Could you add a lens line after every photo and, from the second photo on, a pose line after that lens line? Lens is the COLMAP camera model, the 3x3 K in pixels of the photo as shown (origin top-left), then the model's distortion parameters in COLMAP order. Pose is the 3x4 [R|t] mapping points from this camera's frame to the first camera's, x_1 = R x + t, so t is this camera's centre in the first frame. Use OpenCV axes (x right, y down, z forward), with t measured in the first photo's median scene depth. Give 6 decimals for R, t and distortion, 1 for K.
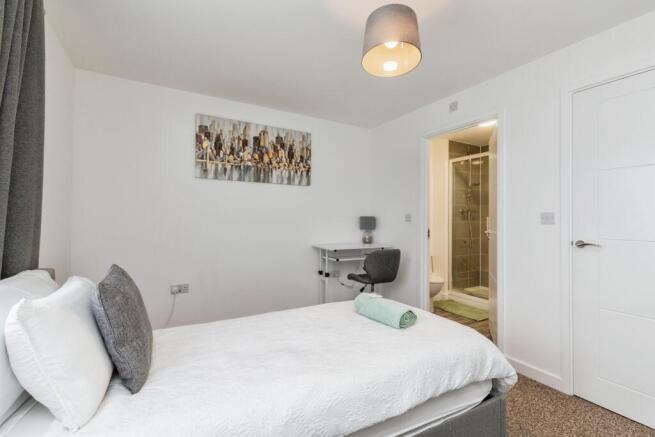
lens RADIAL K [[299.0, 0, 325.8], [0, 299.0, 218.3], [0, 0, 1]] dist [0.004183, 0.001267]
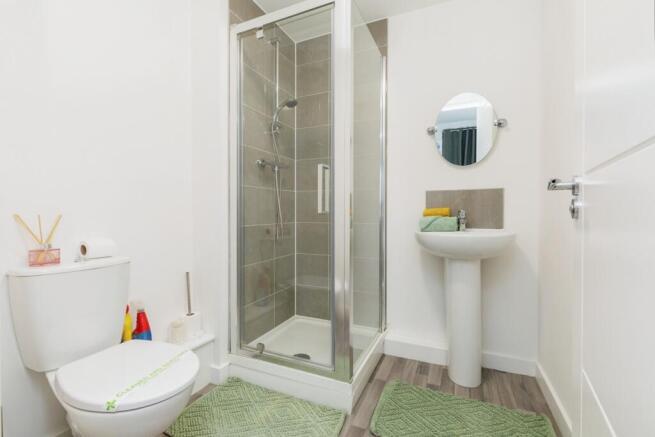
lens RADIAL K [[299.0, 0, 327.4], [0, 299.0, 216.5], [0, 0, 1]] dist [0.004183, 0.001267]
pose [[0.813673, -0.007685, 0.581272, 0.271098], [0.000220, 0.999917, 0.012912, 0.049960], [-0.581323, -0.010378, 0.813607, 0.570122]]
